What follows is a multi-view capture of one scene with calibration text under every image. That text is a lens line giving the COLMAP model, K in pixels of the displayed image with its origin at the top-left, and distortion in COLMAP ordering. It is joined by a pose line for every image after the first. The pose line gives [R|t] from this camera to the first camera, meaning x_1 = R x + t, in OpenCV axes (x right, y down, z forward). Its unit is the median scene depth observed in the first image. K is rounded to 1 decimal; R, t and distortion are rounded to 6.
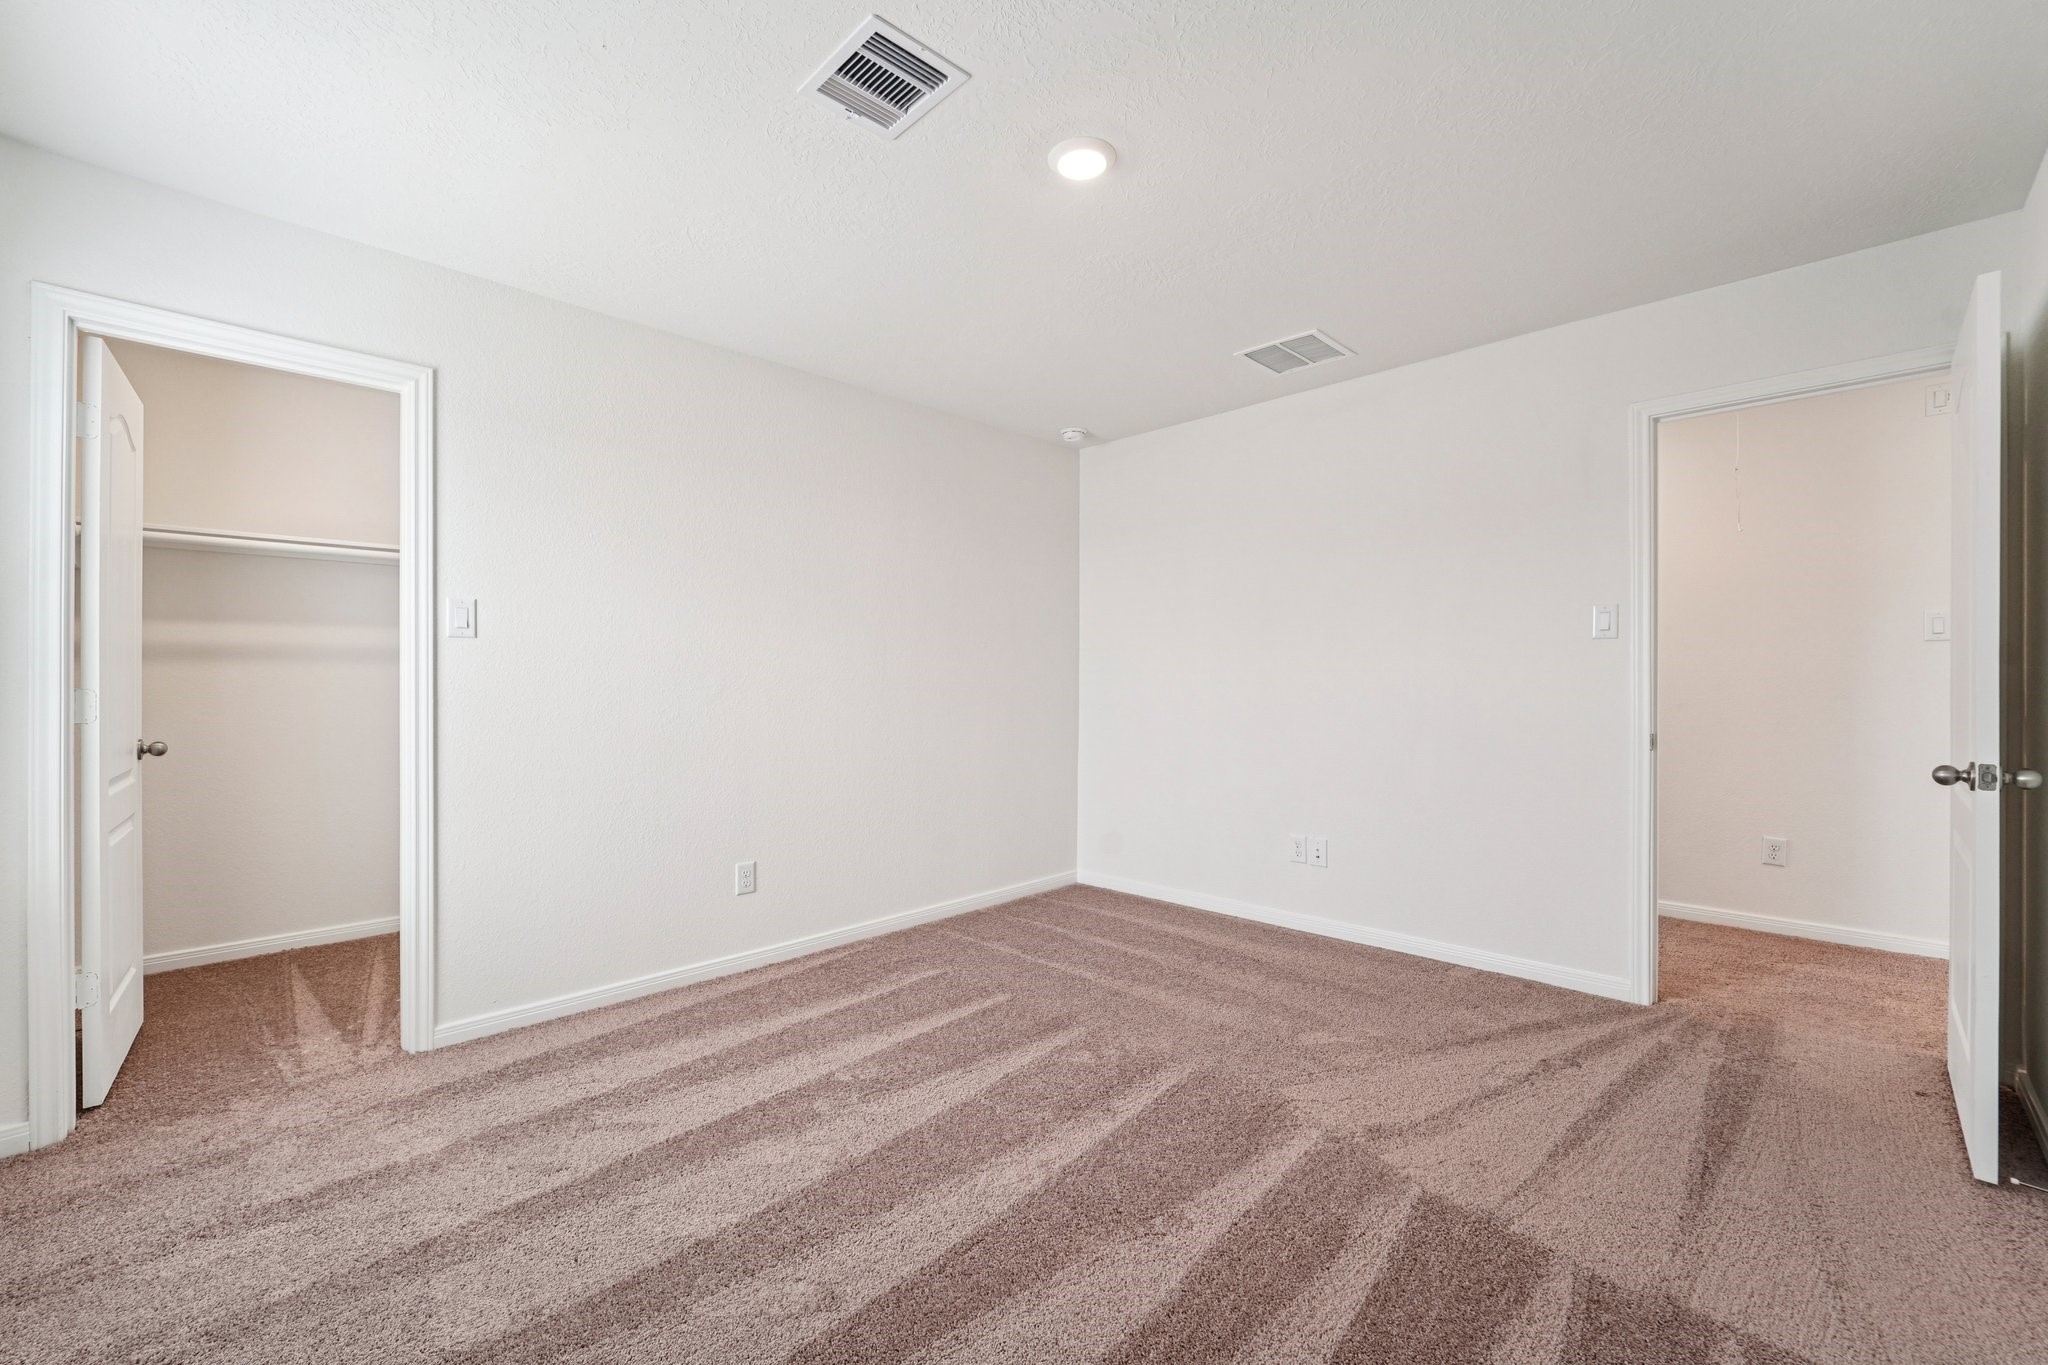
lens RADIAL K [[832.9, 0, 1022.8], [0, 832.9, 679.5], [0, 0, 1]] dist [-0.025201, 0.001914]
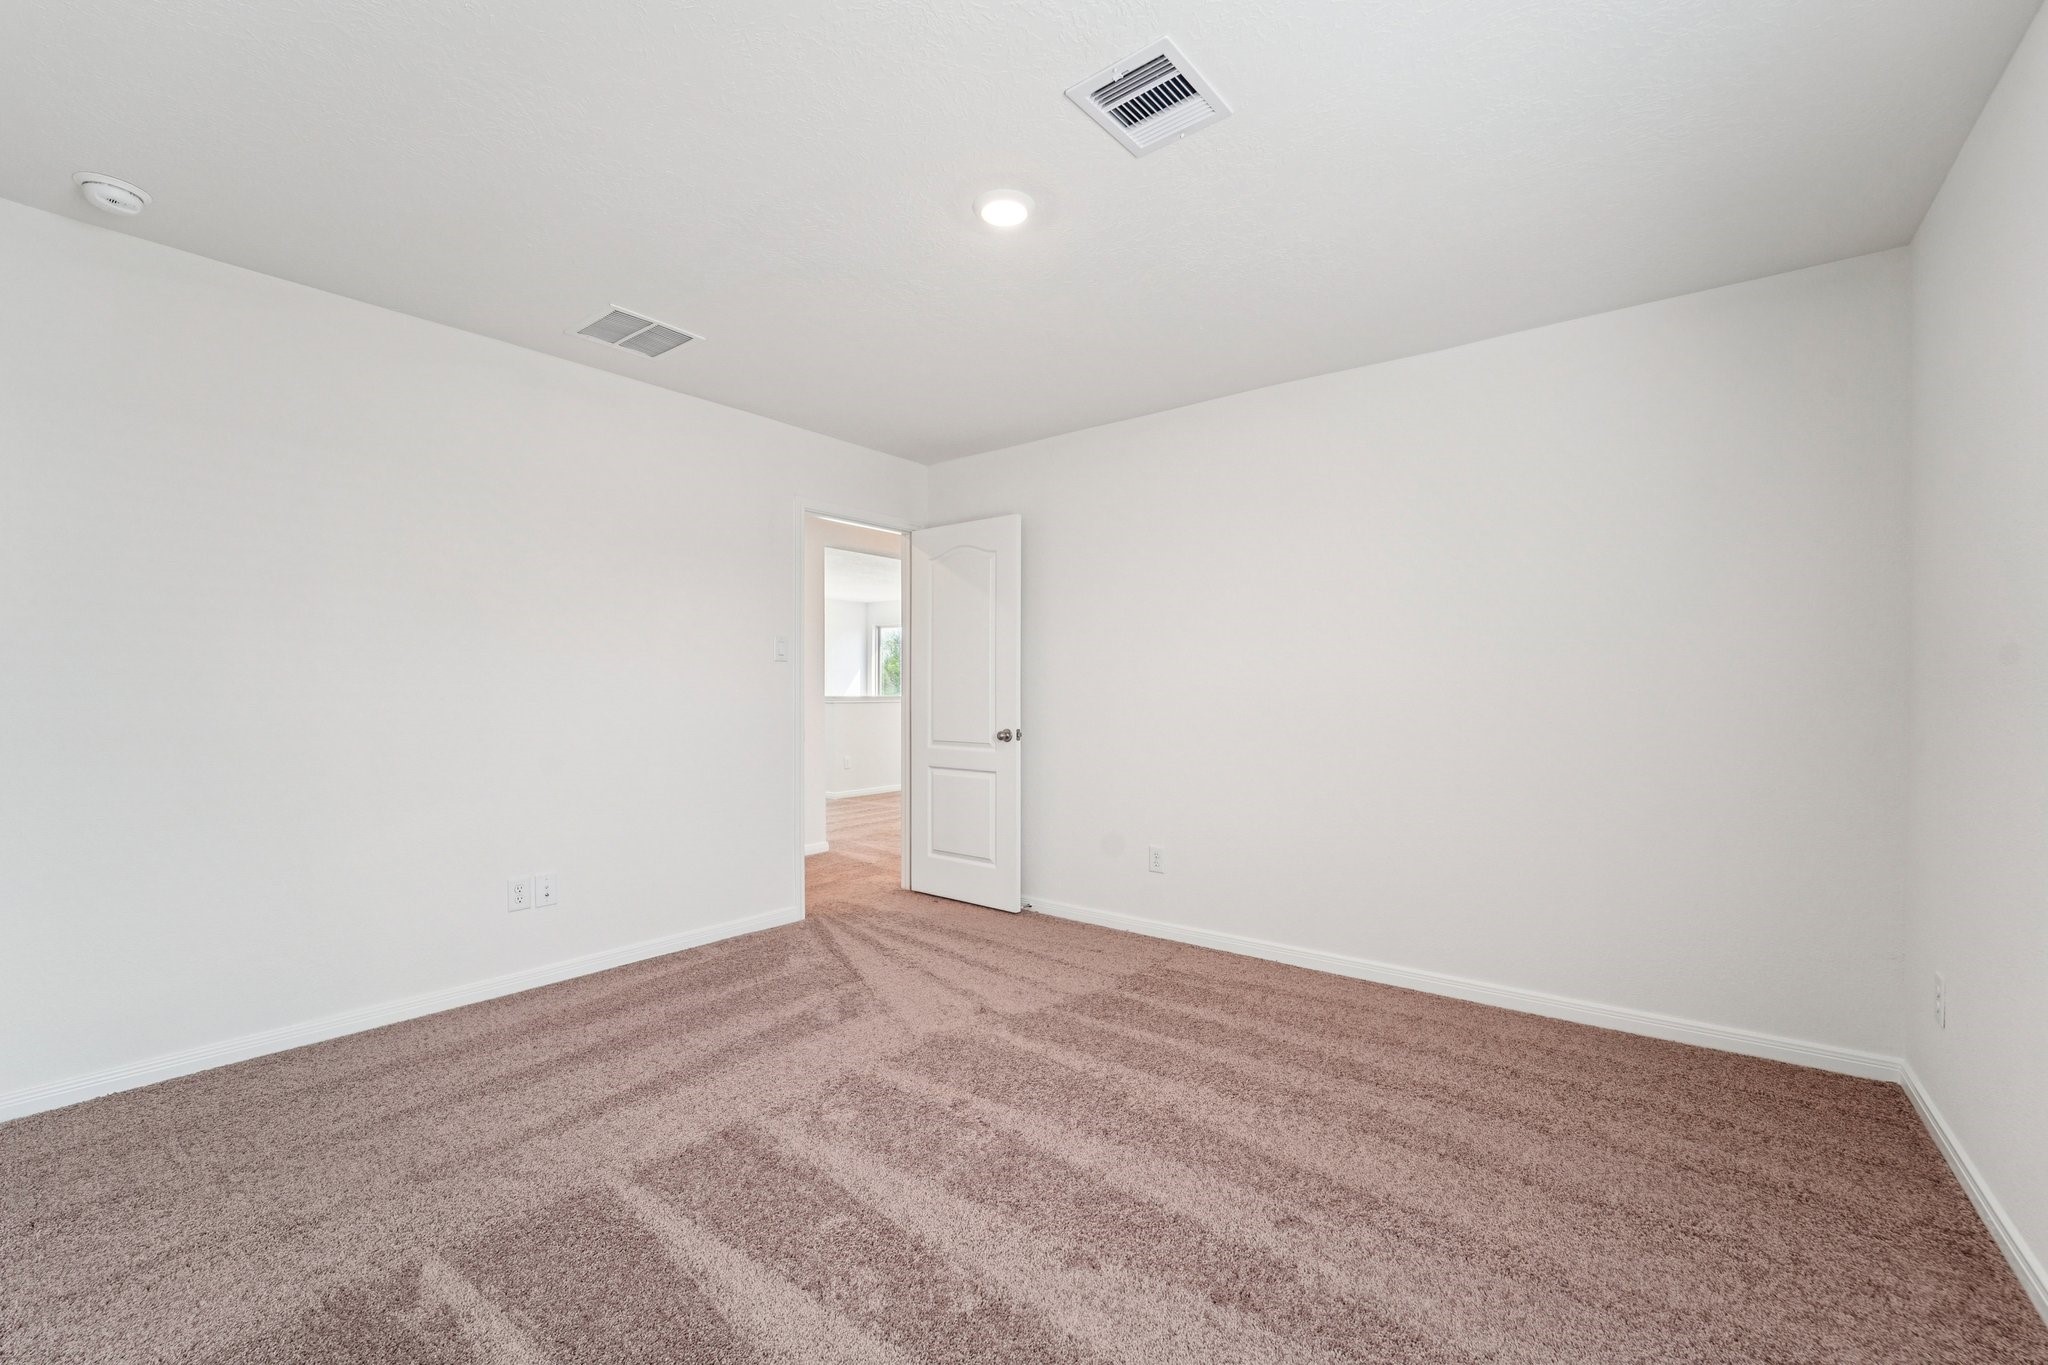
lens RADIAL K [[832.9, 0, 1019.1], [0, 832.9, 687.1], [0, 0, 1]] dist [-0.025201, 0.001914]
pose [[-0.104131, 0.006210, 0.994544, -0.817063], [-0.007048, 0.999951, -0.006982, -0.001848], [-0.994539, -0.007736, -0.104083, 0.879291]]
